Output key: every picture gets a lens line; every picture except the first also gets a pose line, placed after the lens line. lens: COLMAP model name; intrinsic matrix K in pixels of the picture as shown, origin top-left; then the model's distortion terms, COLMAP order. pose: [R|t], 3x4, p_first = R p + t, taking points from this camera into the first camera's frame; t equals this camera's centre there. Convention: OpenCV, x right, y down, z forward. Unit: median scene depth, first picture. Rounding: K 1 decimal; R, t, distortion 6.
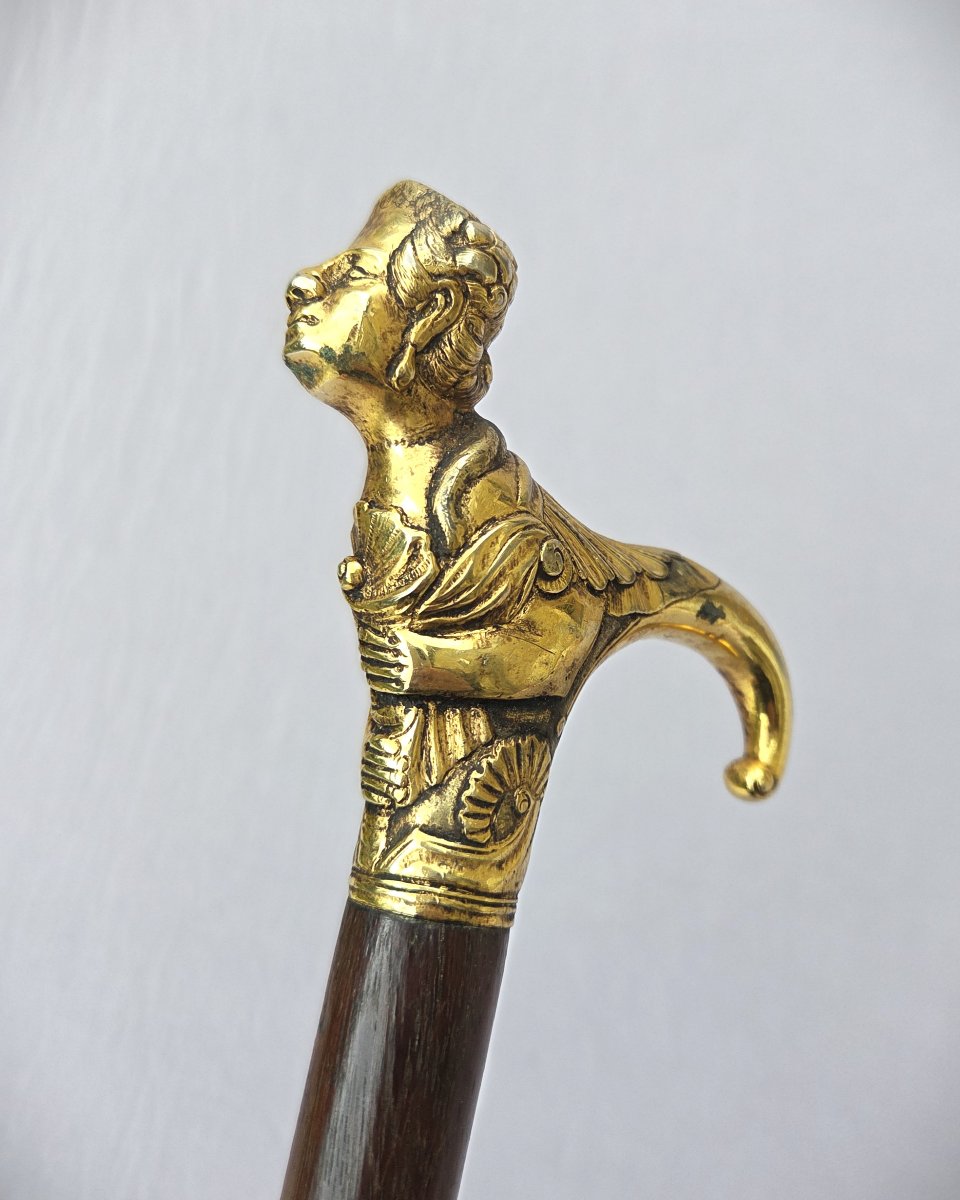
lens RADIAL K [[1001.0, 0, 480.0], [0, 1001.0, 600.0], [0, 0, 1]] dist [0.003742, 0.000574]
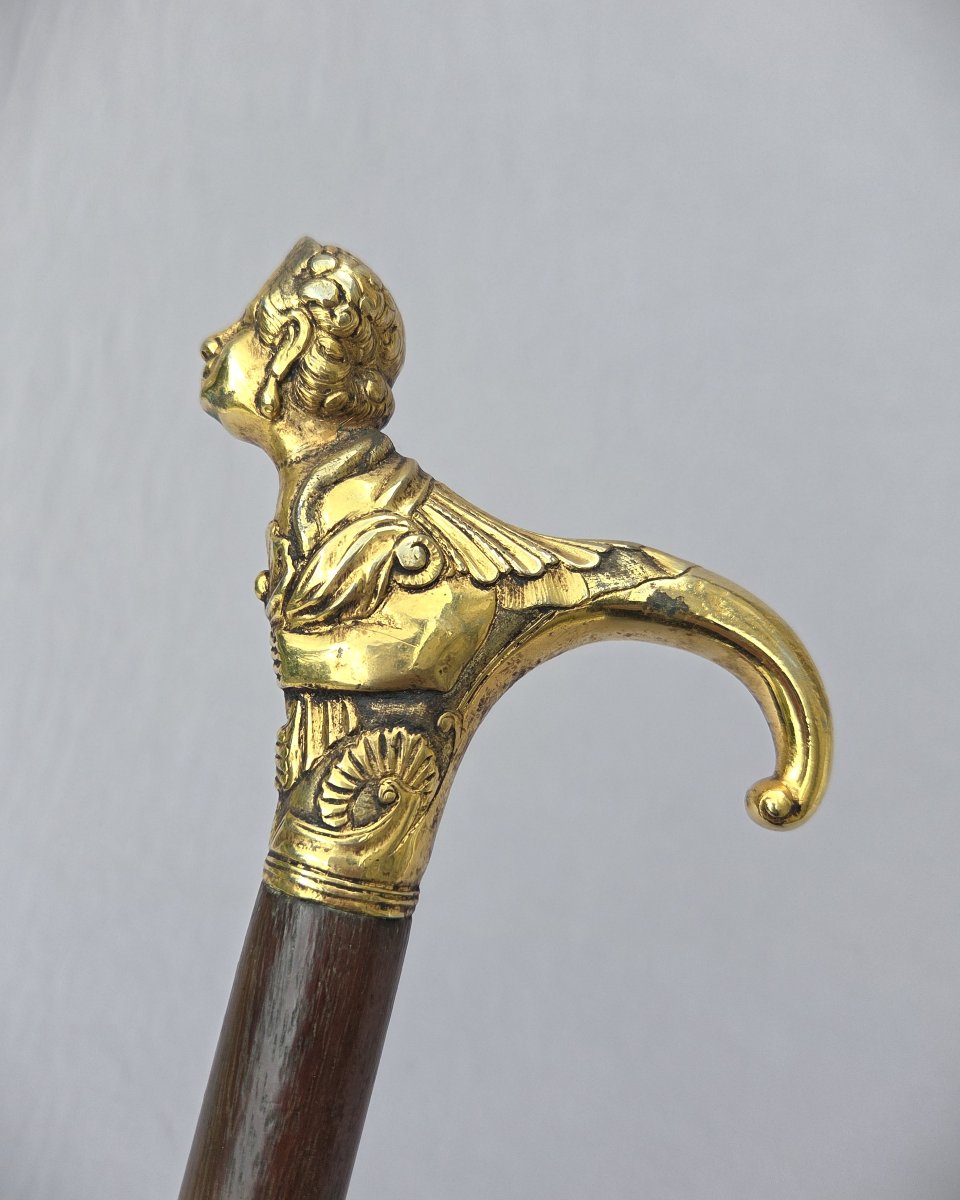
lens RADIAL K [[1105.7, 0, 454.5], [0, 1105.7, 636.9], [0, 0, 1]] dist [0.003009, 0.003337]
pose [[0.837794, -0.078661, -0.540291, 0.729744], [0.032123, 0.994955, -0.095044, 0.156535], [0.545041, 0.062271, 0.836094, 0.089506]]
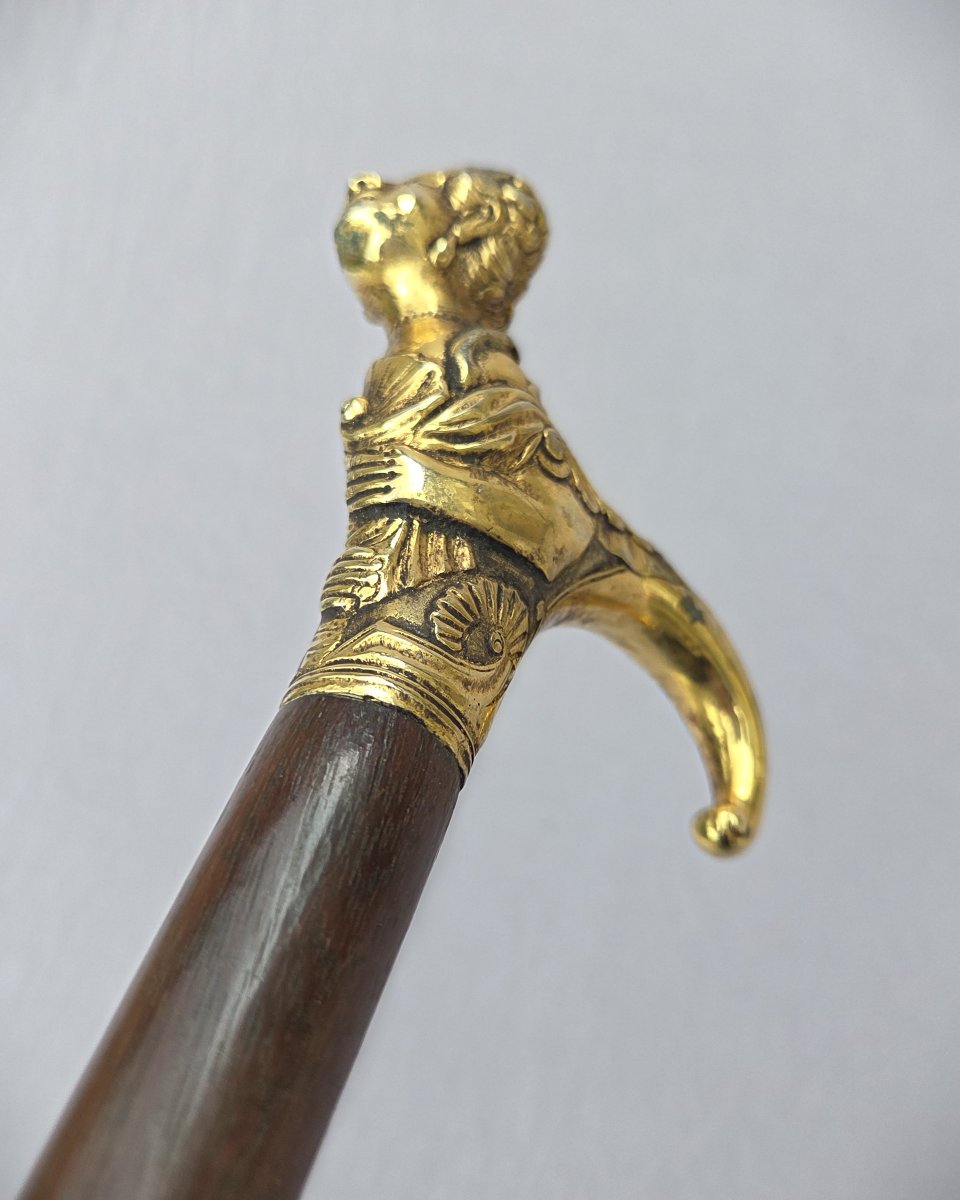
lens RADIAL K [[1105.7, 0, 454.5], [0, 1105.7, 636.9], [0, 0, 1]] dist [0.003009, 0.003337]
pose [[0.981967, 0.184489, 0.041279, -0.036650], [-0.142952, 0.867493, -0.476468, 0.683643], [-0.123712, 0.461975, 0.878222, 0.138159]]
